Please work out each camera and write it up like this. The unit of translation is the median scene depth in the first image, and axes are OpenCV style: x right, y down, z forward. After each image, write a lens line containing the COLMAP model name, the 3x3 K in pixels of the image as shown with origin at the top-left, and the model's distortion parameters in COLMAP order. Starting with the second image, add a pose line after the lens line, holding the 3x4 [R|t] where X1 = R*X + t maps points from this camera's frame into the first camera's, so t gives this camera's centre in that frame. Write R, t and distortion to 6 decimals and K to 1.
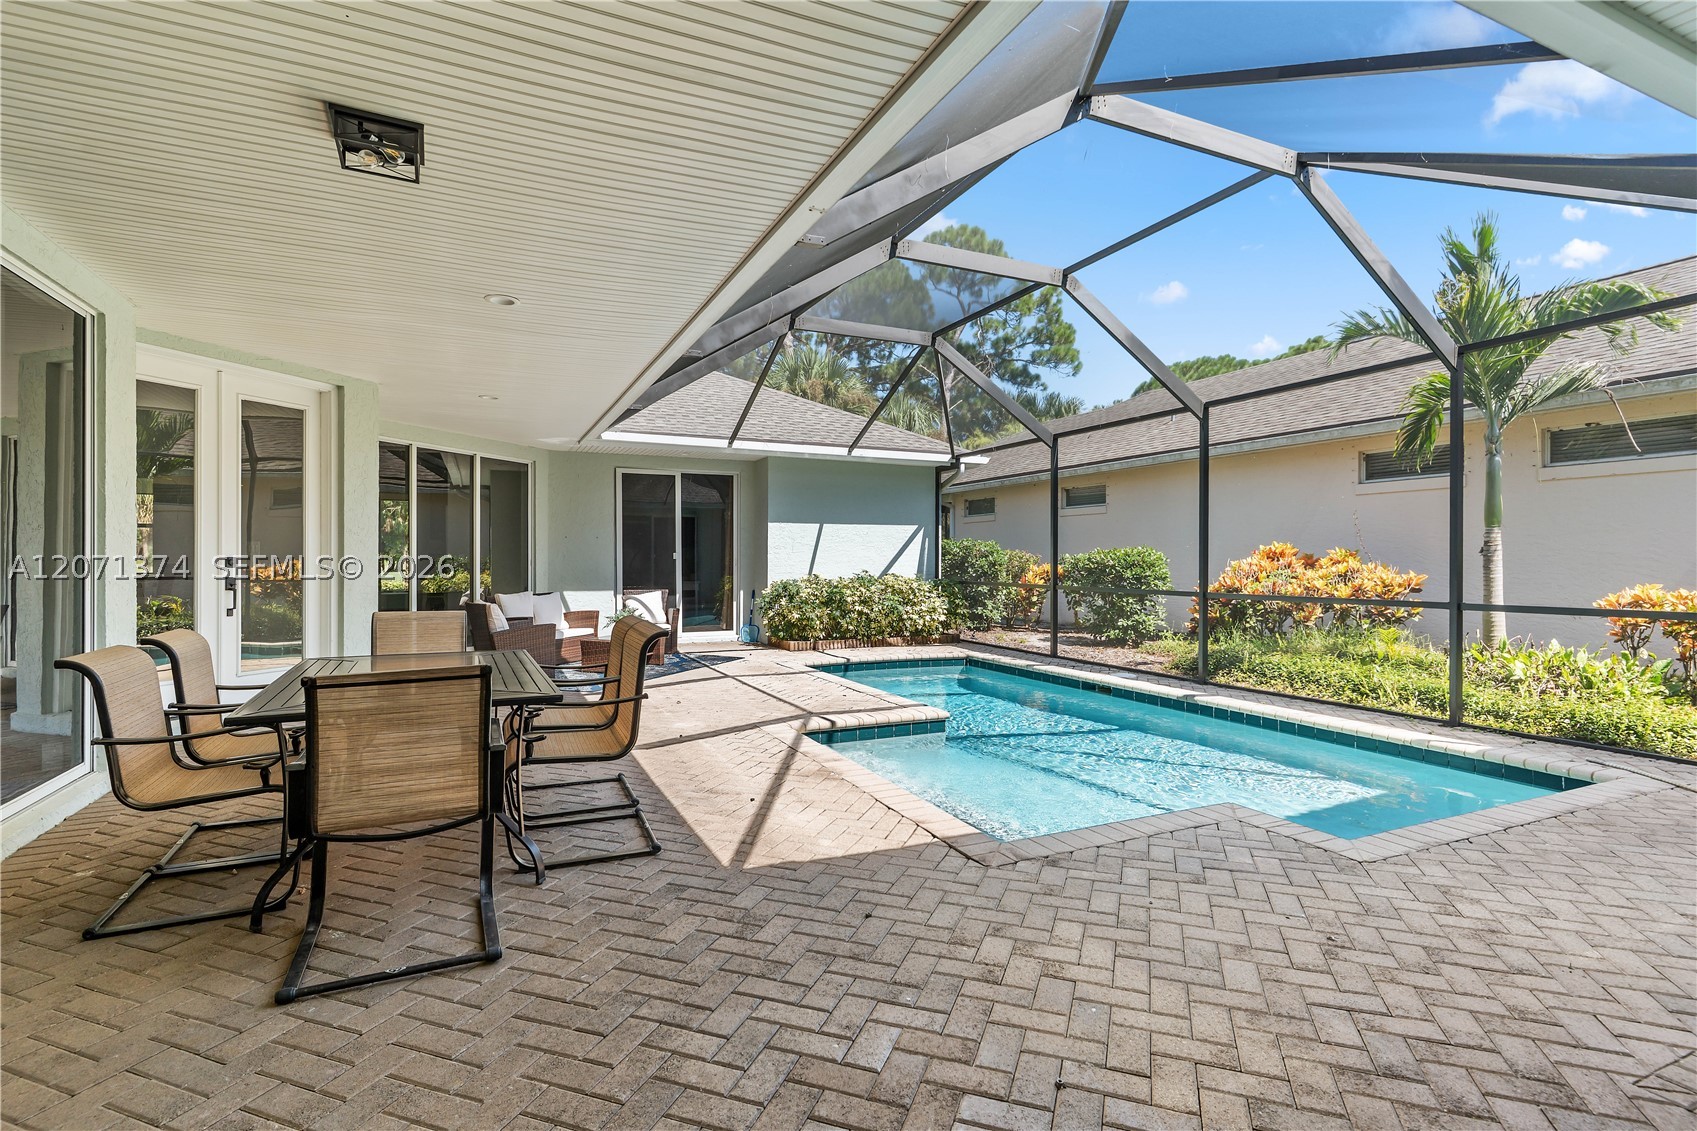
lens RADIAL K [[797.4, 0, 843.6], [0, 797.4, 559.8], [0, 0, 1]] dist [-0.010839, -0.000395]
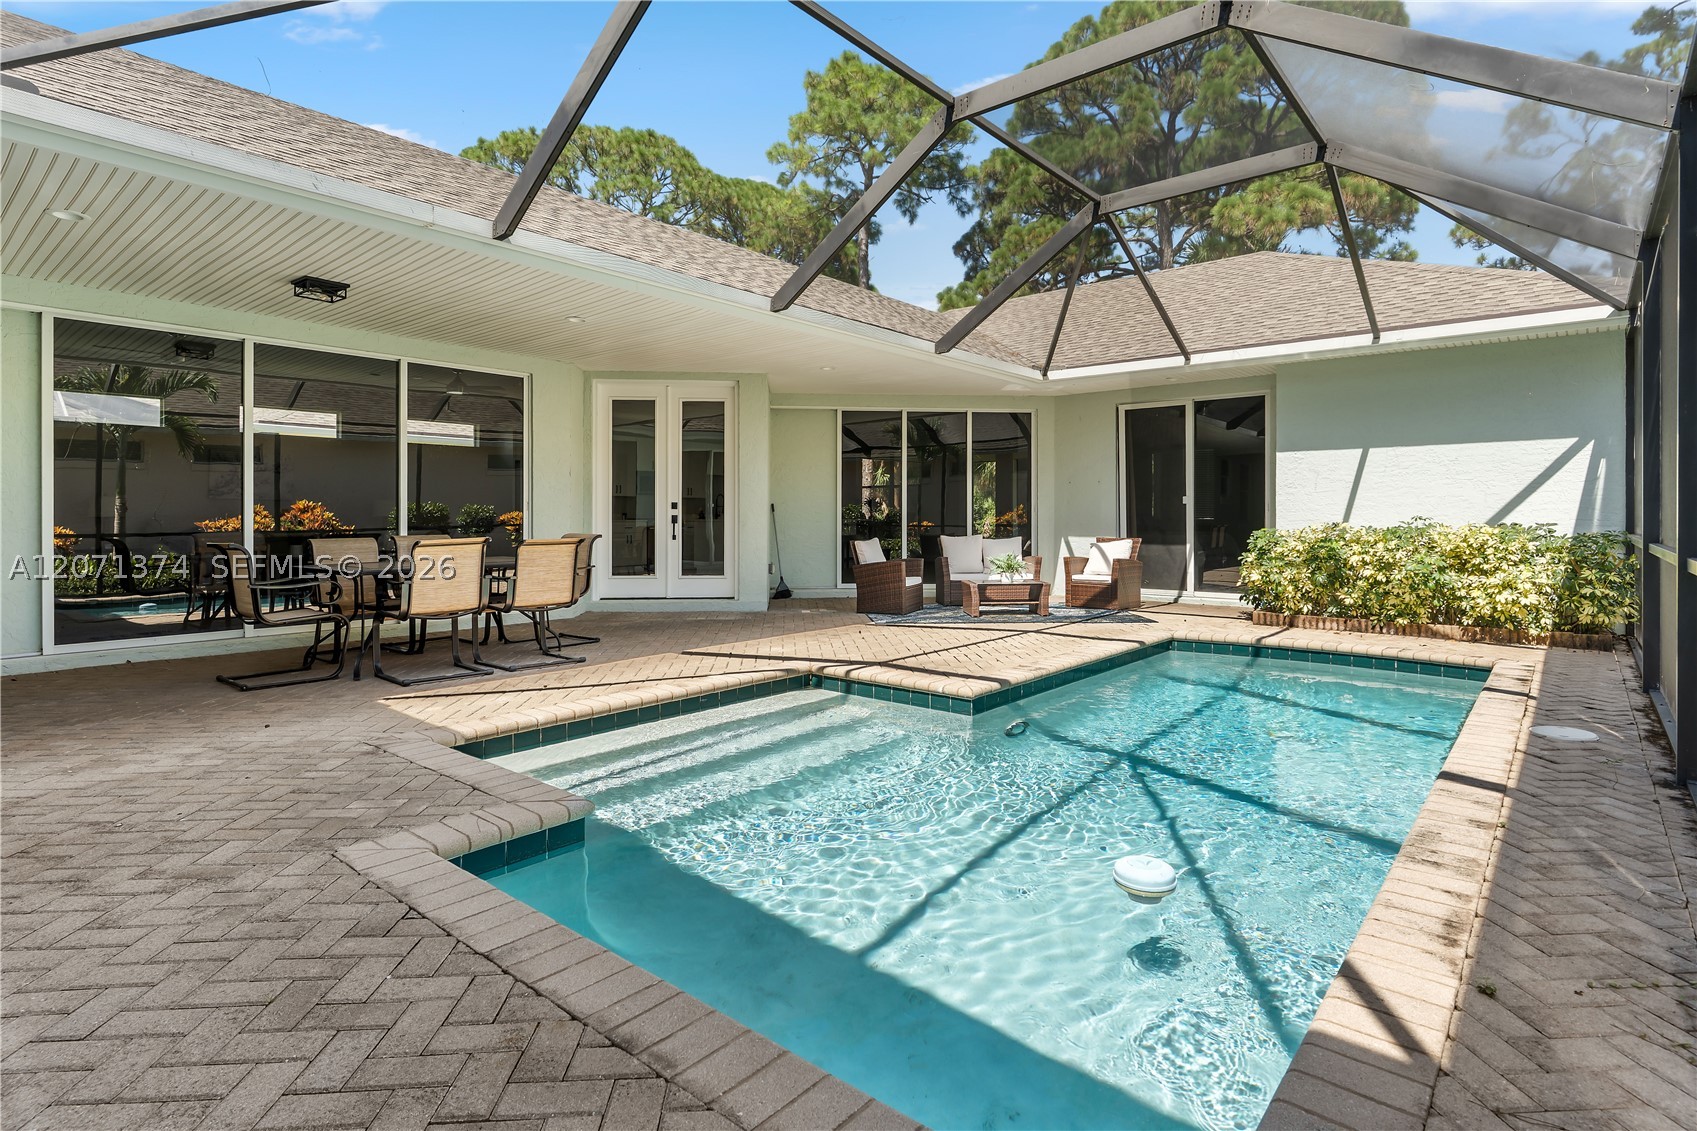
lens RADIAL K [[855.0, 0, 875.8], [0, 855.0, 498.8], [0, 0, 1]] dist [0.023756, -0.000021]
pose [[0.437293, -0.017491, -0.899149, 0.514169], [0.002625, 0.999831, -0.018173, 0.011579], [0.899315, 0.005586, 0.437265, 0.333543]]
